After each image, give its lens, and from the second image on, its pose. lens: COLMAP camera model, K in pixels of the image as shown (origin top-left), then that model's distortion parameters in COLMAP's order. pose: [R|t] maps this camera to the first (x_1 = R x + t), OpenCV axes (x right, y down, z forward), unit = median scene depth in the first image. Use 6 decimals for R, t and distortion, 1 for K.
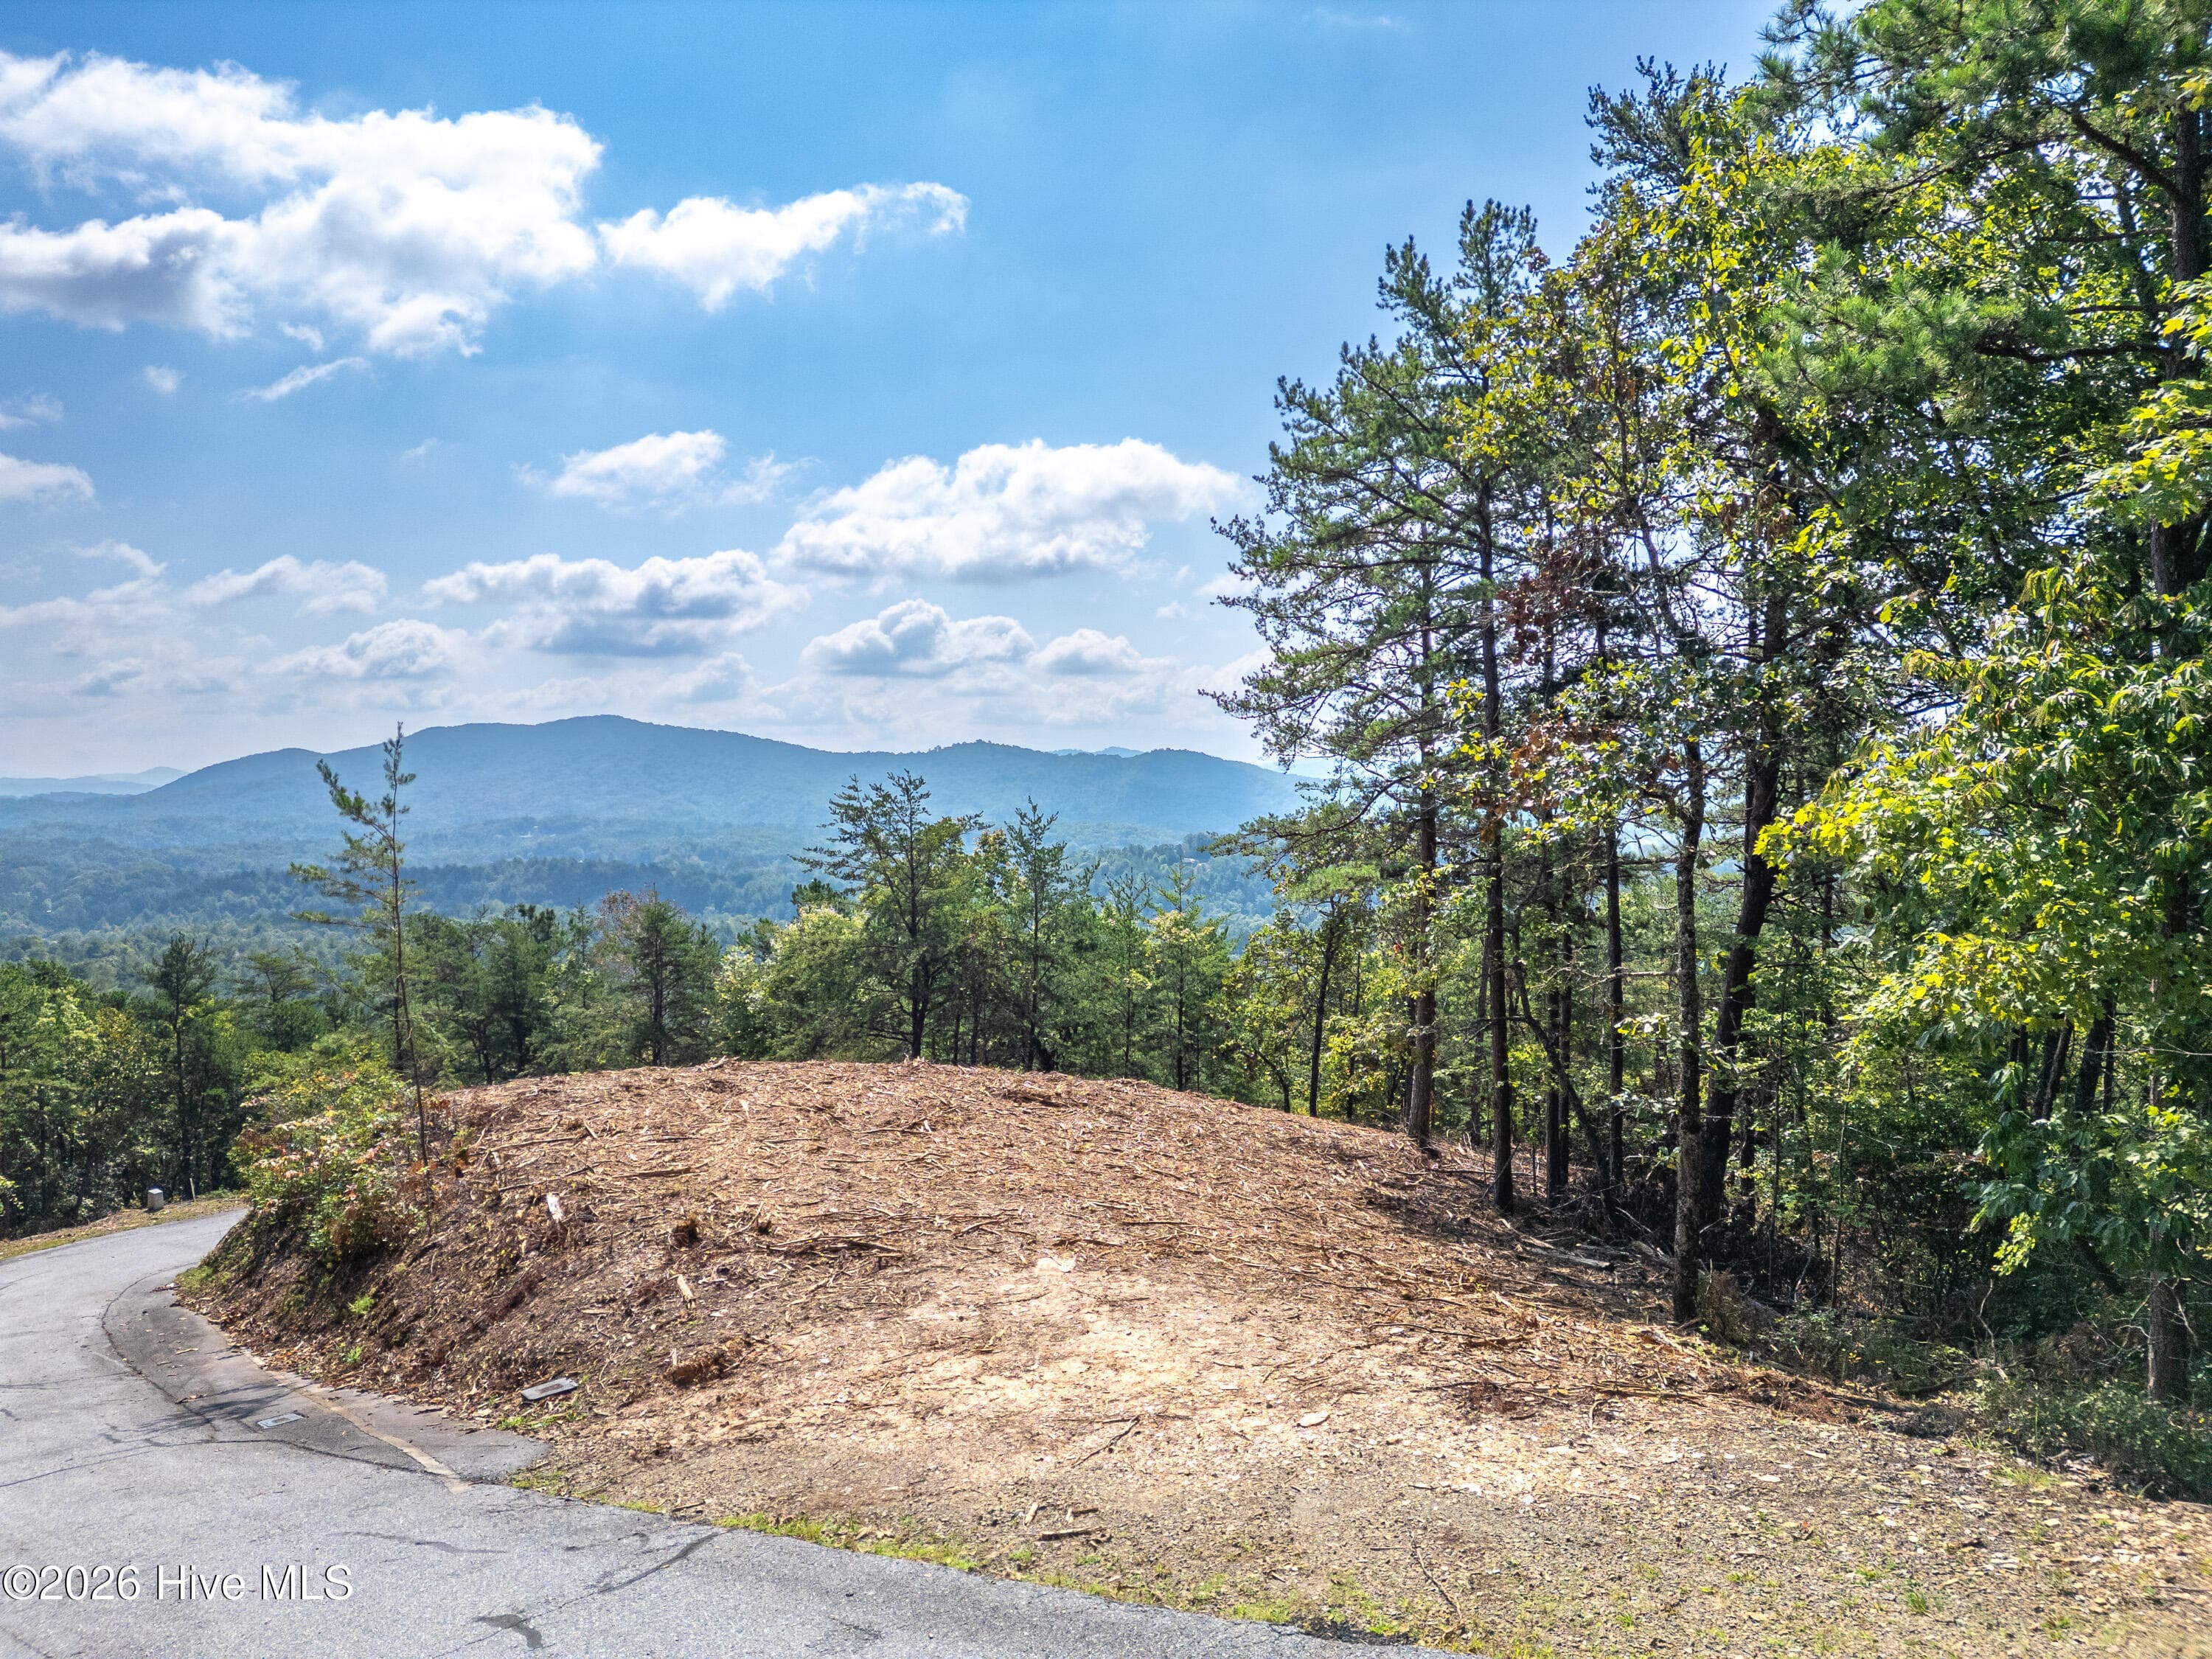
lens RADIAL K [[1633.0, 0, 1106.0], [0, 1633.0, 829.5], [0, 0, 1]] dist [0.260270, -0.470060]
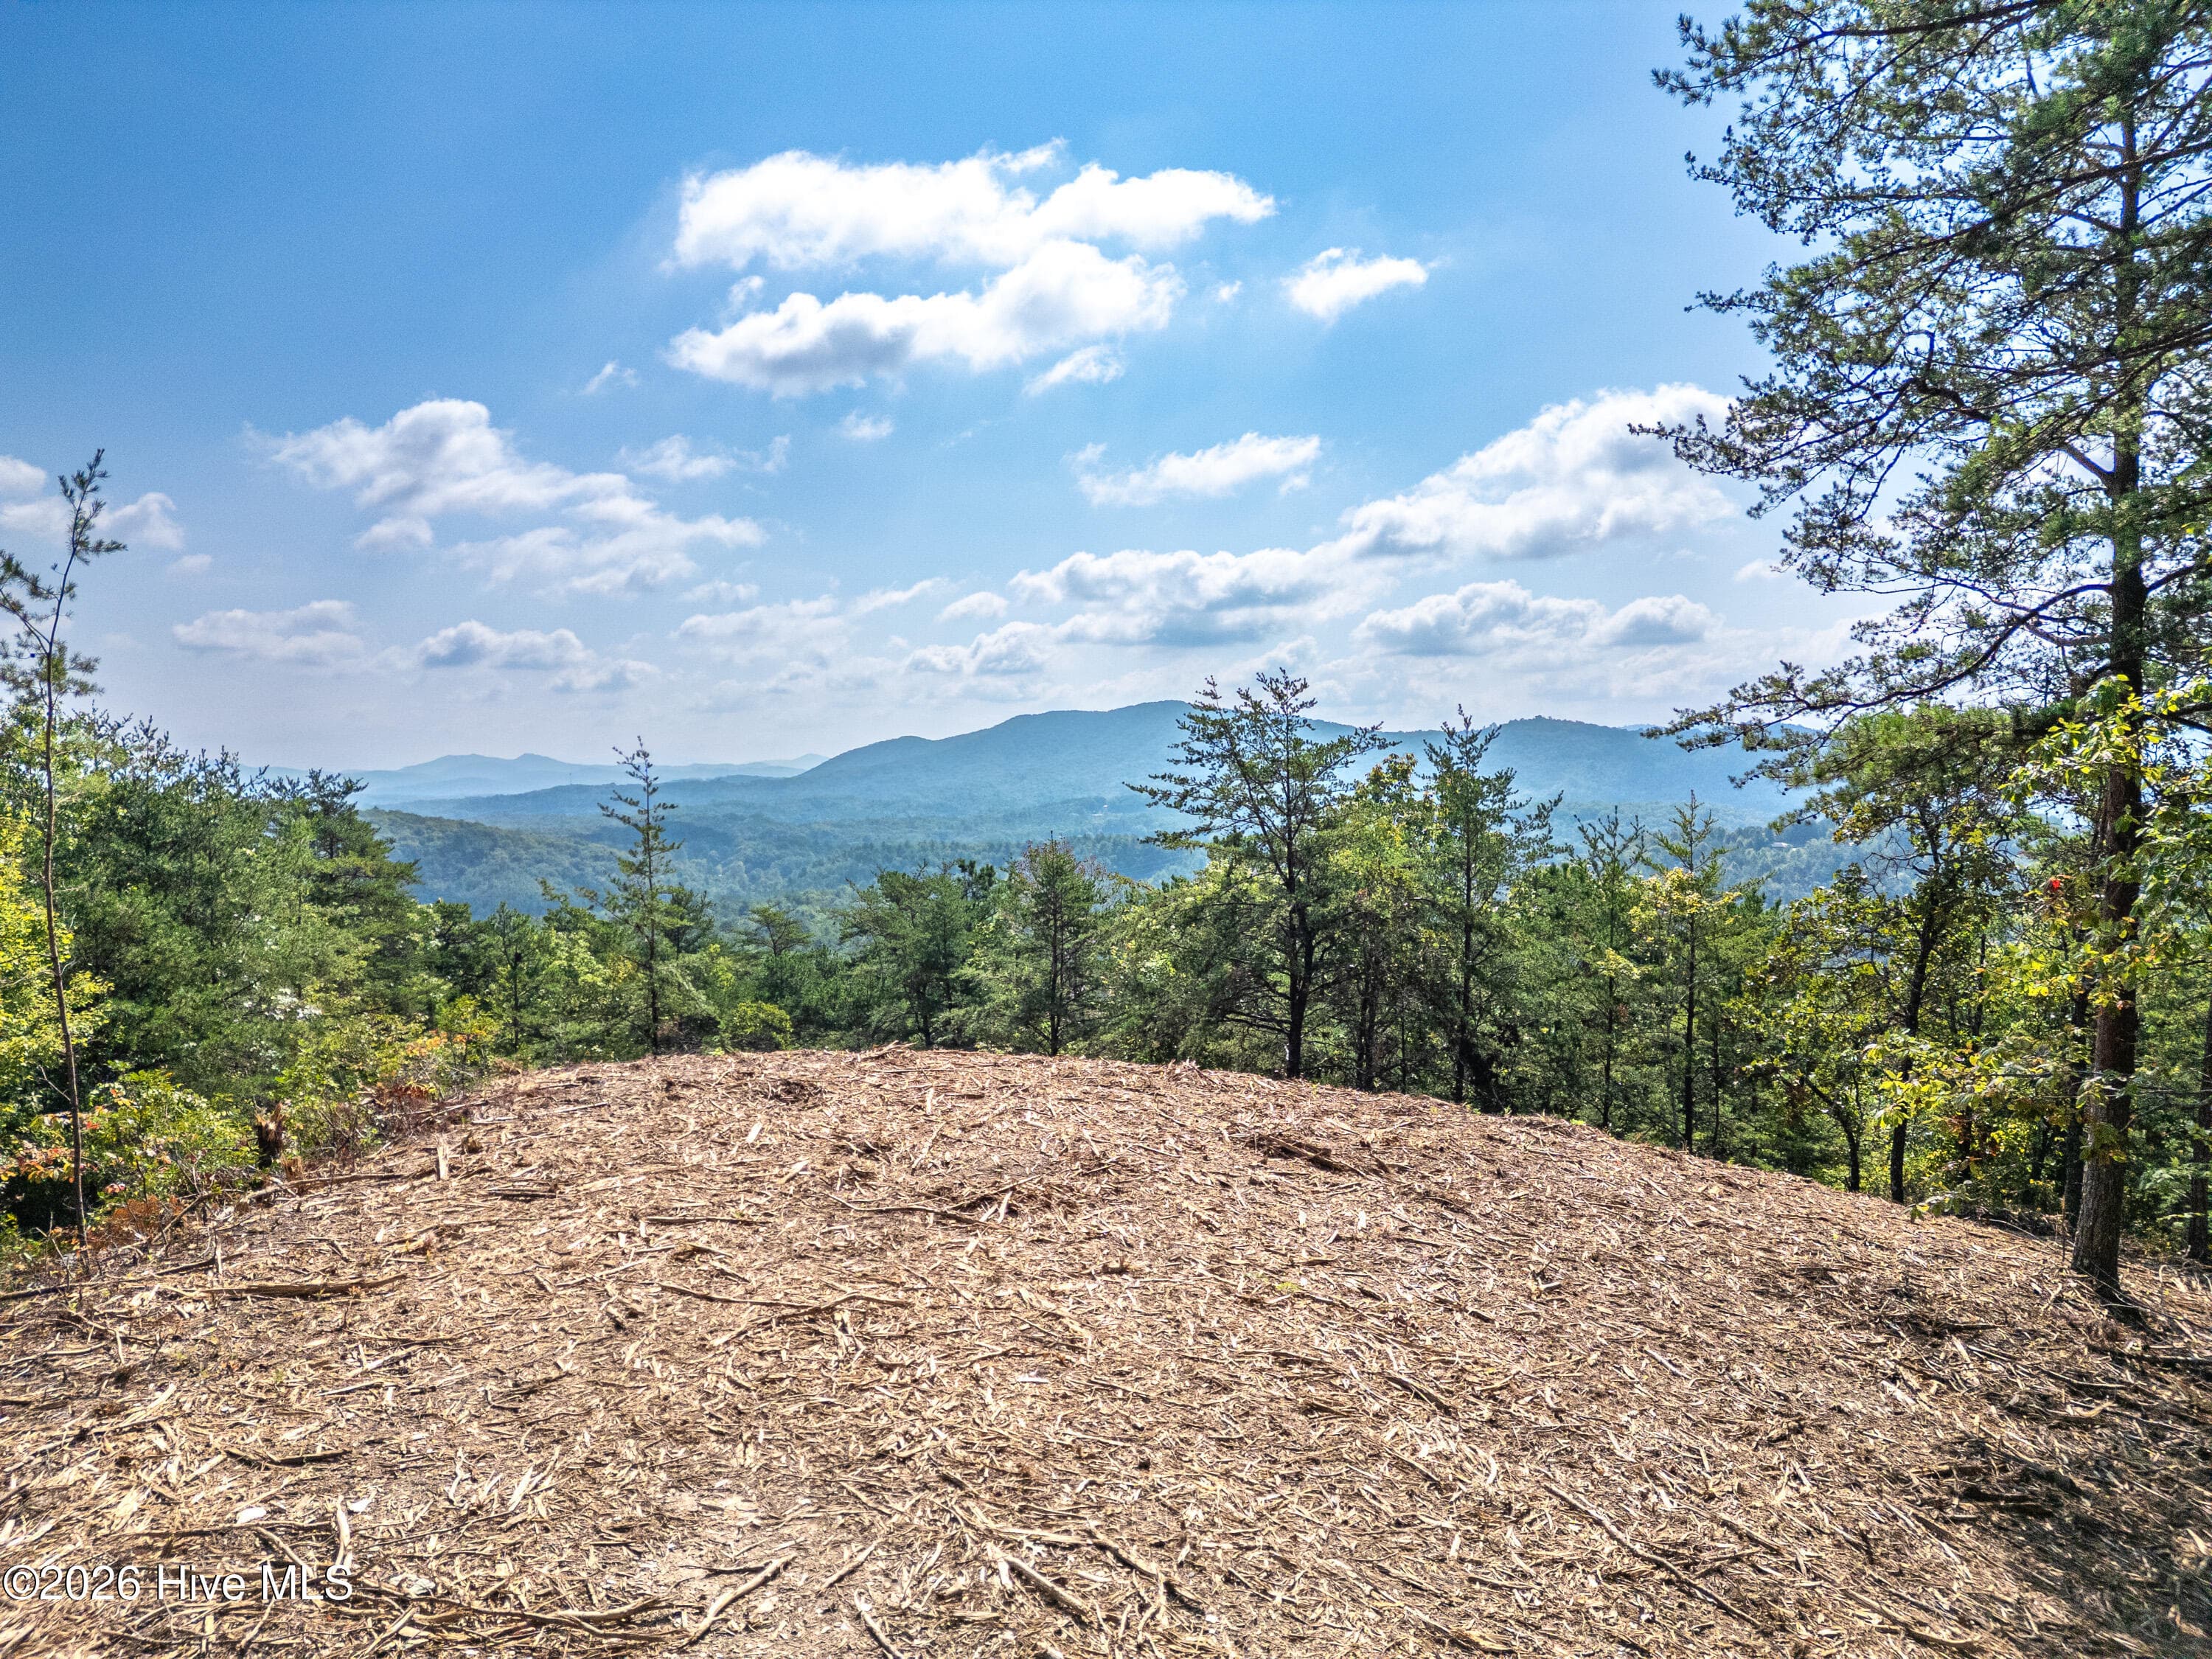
lens RADIAL K [[1541.5, 0, 1095.8], [0, 1541.5, 827.1], [0, 0, 1]] dist [0.077654, -0.077903]
pose [[0.930960, 0.006277, -0.365067, 0.055550], [-0.005219, 0.999979, 0.003886, 0.032928], [0.365084, -0.001712, 0.930973, 0.315062]]
